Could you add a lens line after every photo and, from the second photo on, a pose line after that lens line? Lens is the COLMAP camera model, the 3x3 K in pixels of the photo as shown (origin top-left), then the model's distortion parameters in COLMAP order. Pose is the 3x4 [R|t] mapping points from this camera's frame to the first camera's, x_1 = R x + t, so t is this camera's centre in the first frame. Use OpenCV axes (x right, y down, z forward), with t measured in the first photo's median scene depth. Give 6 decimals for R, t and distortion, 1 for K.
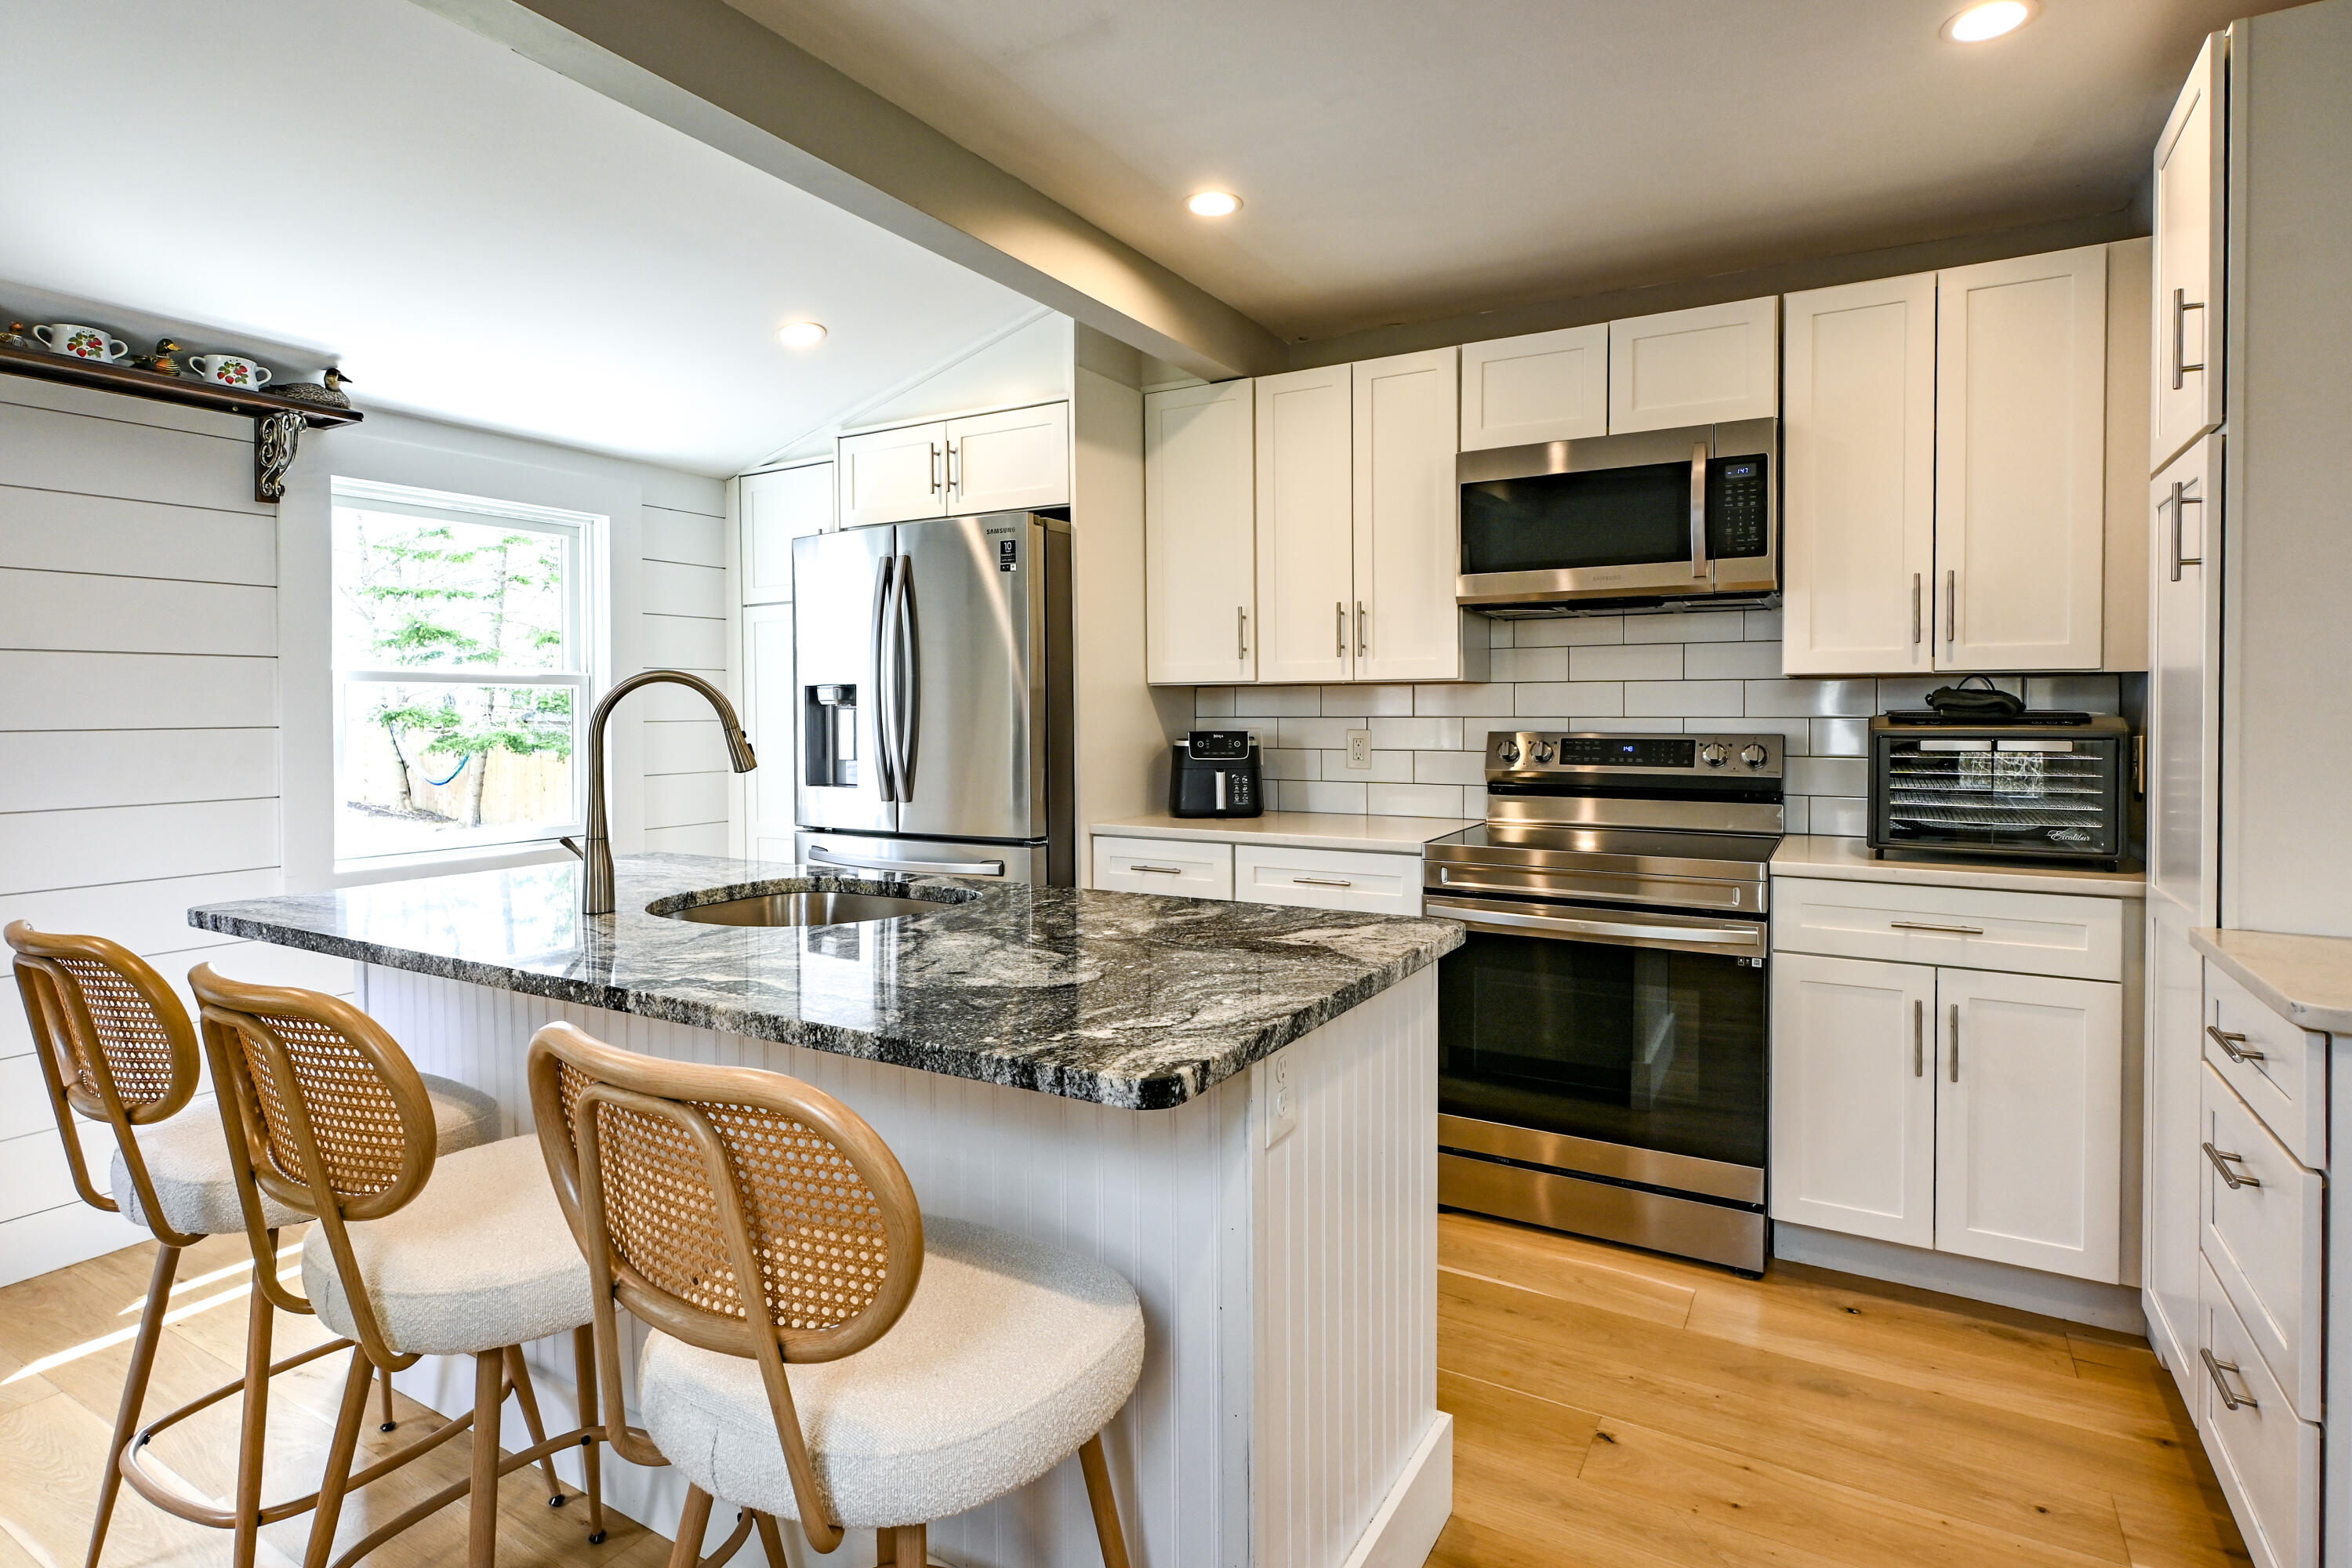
lens RADIAL K [[1208.8, 0, 1229.0], [0, 1208.8, 729.9], [0, 0, 1]] dist [-0.000578, 0.000149]
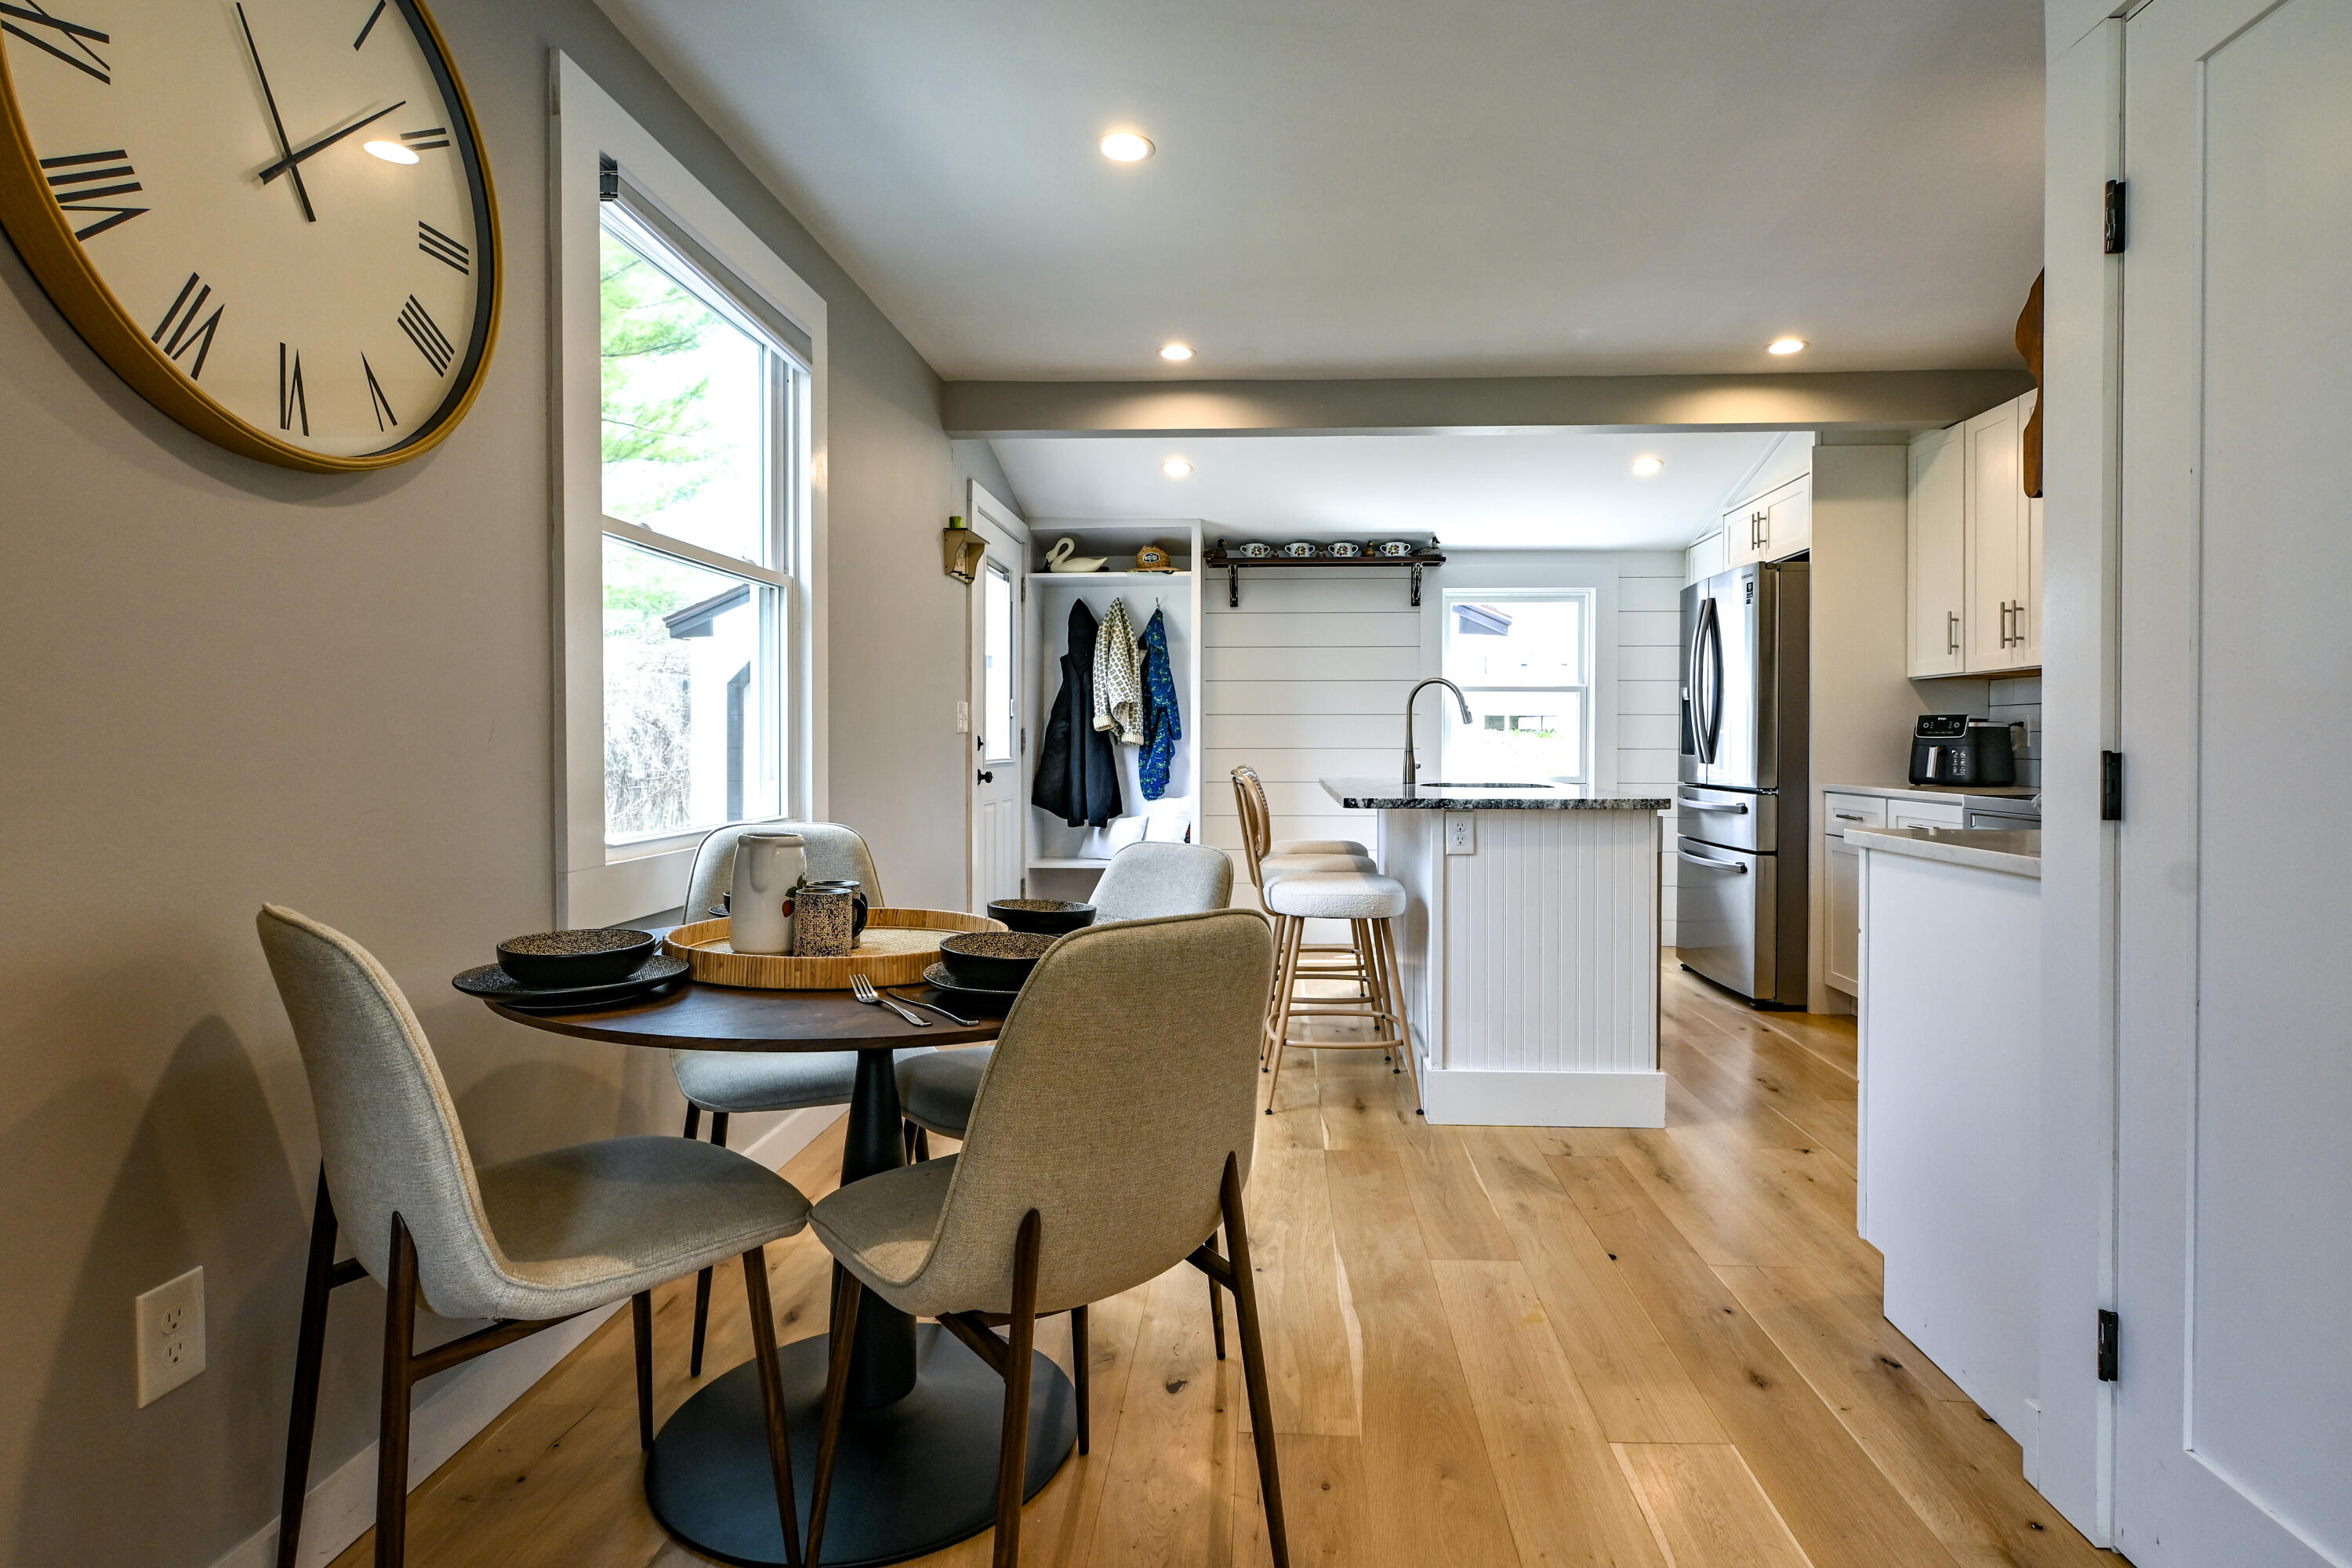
lens RADIAL K [[1316.3, 0, 1177.1], [0, 1316.3, 737.0], [0, 0, 1]] dist [0.000336, -0.000023]
pose [[0.424717, 0.001926, -0.905324, 1.014755], [-0.020961, 0.999751, -0.007707, 0.058805], [0.905083, 0.022250, 0.424652, -0.305677]]
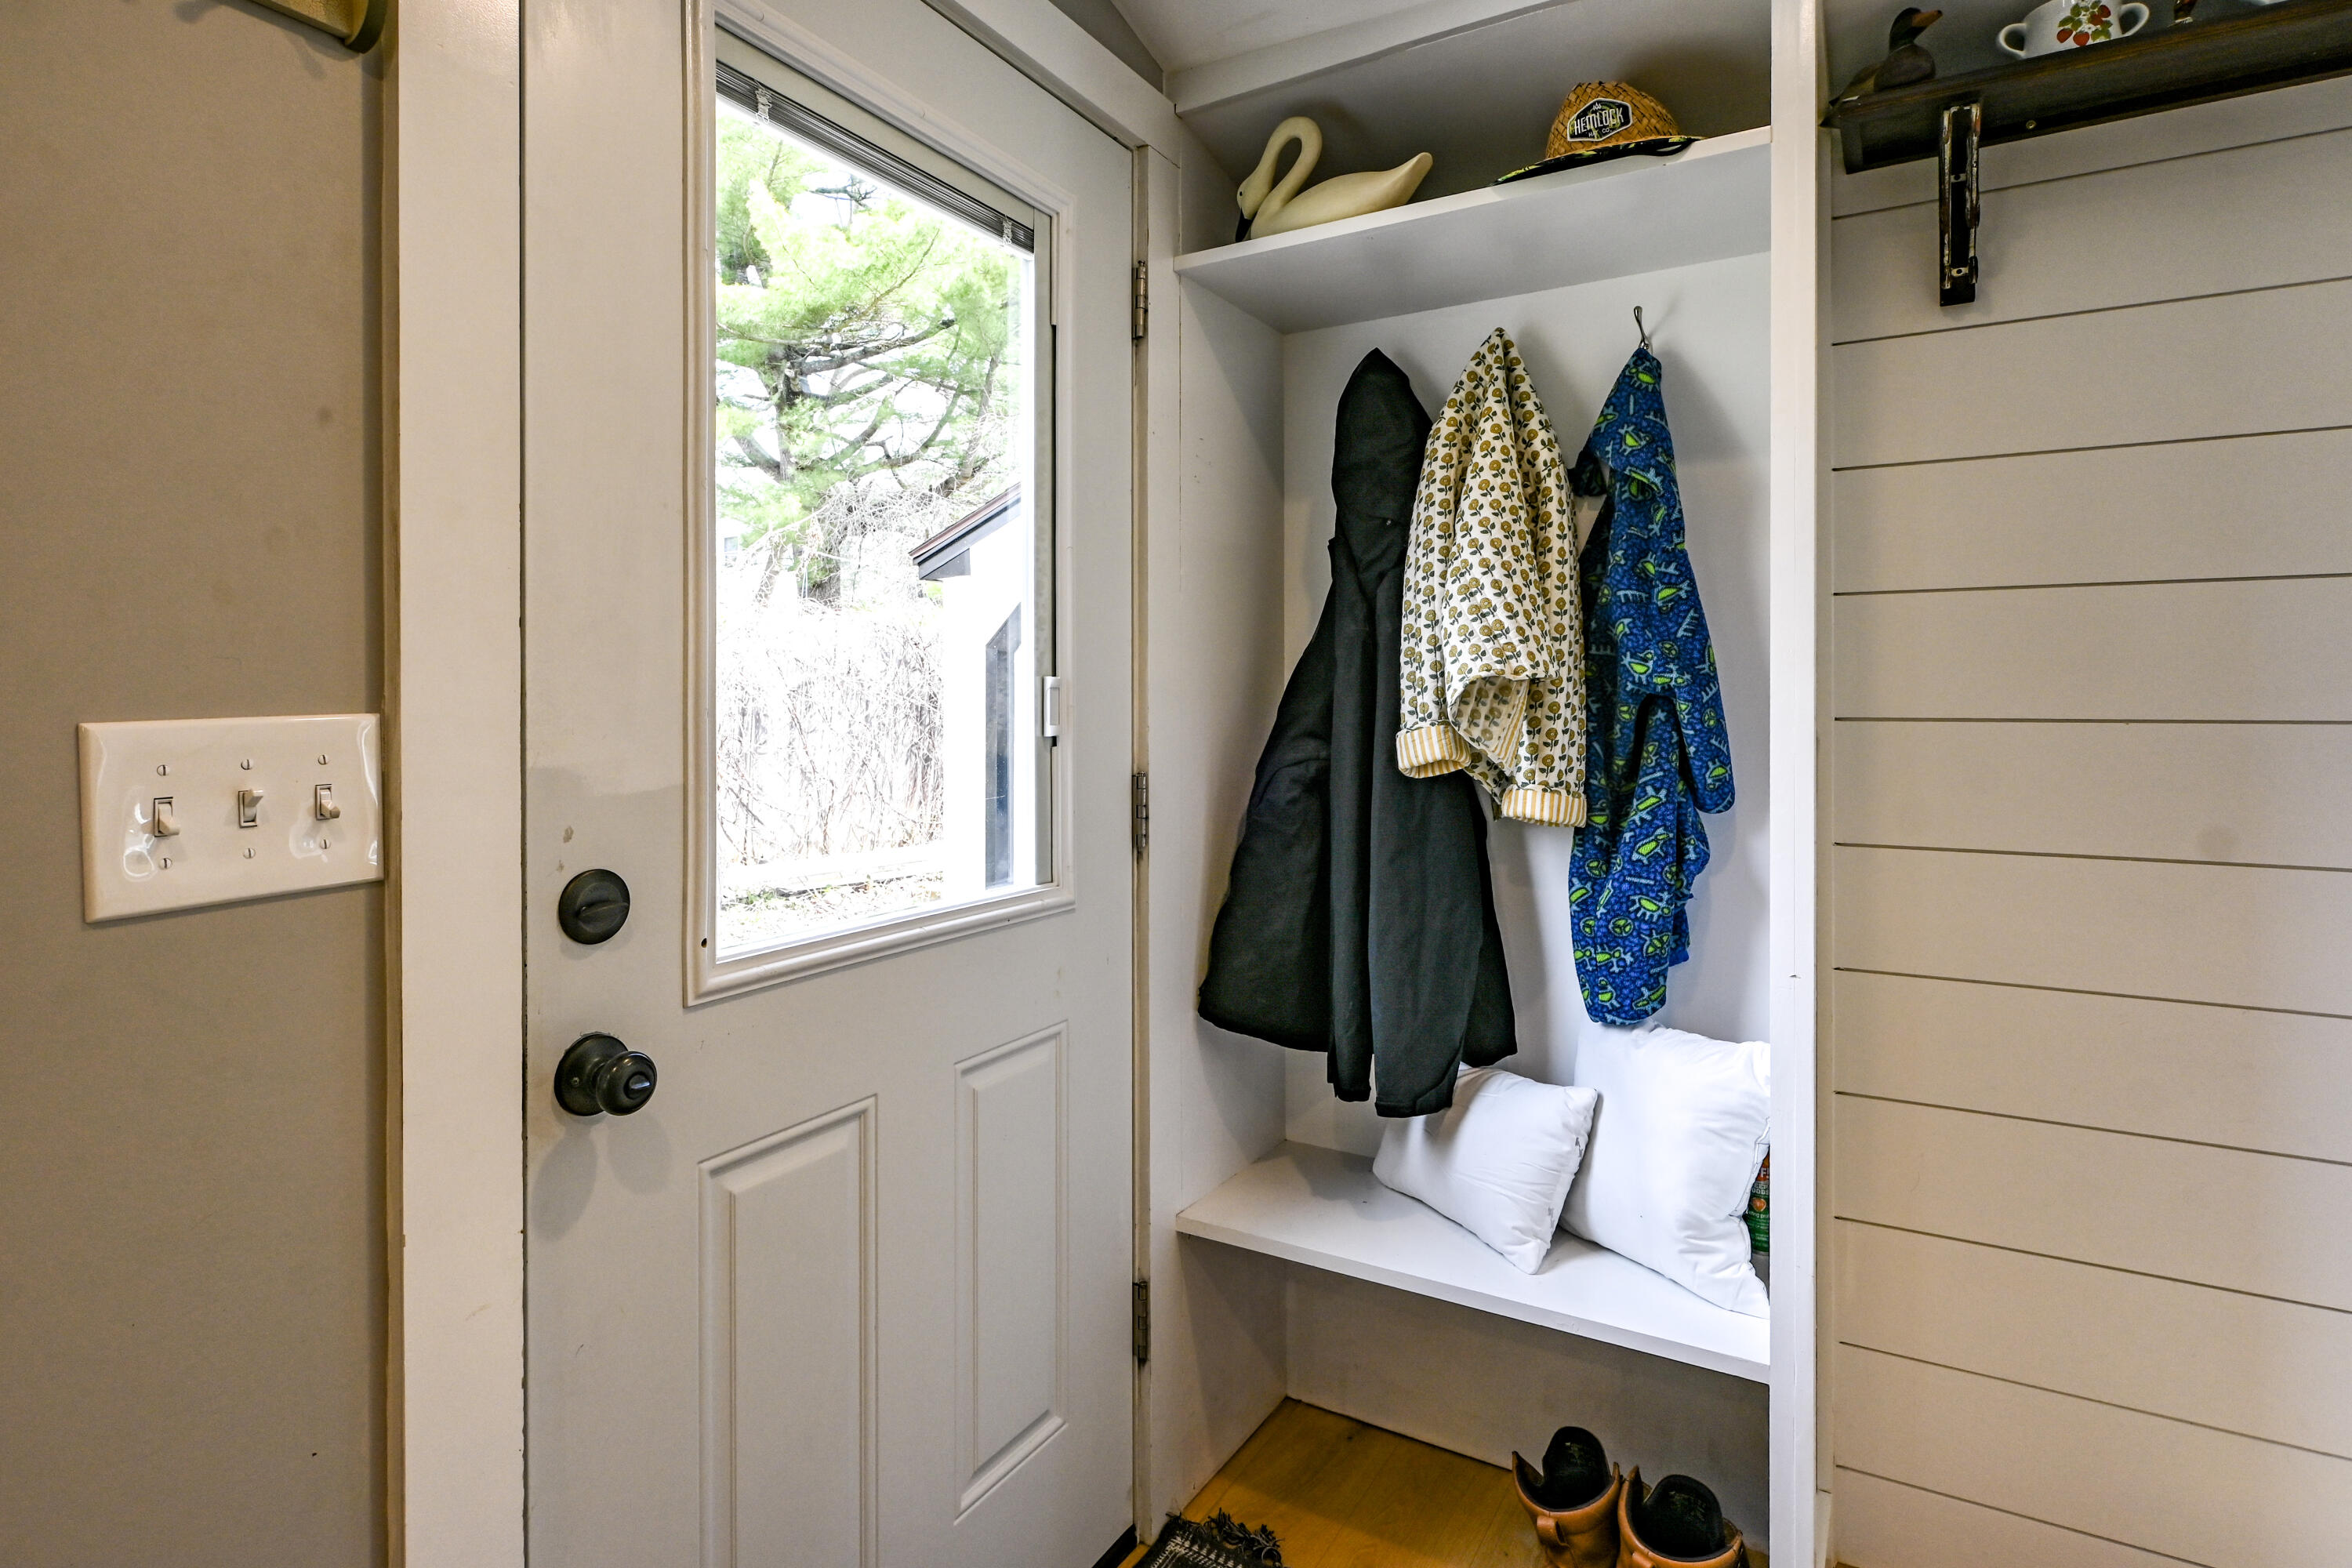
lens RADIAL K [[1214.7, 0, 1181.9], [0, 1214.7, 695.6], [0, 0, 1]] dist [0.007523, 0.000320]
pose [[-0.011325, 0.002991, -0.999931, -0.371815], [-0.015732, 0.999871, 0.003169, -0.002453], [0.999812, 0.015767, -0.011277, 0.366756]]
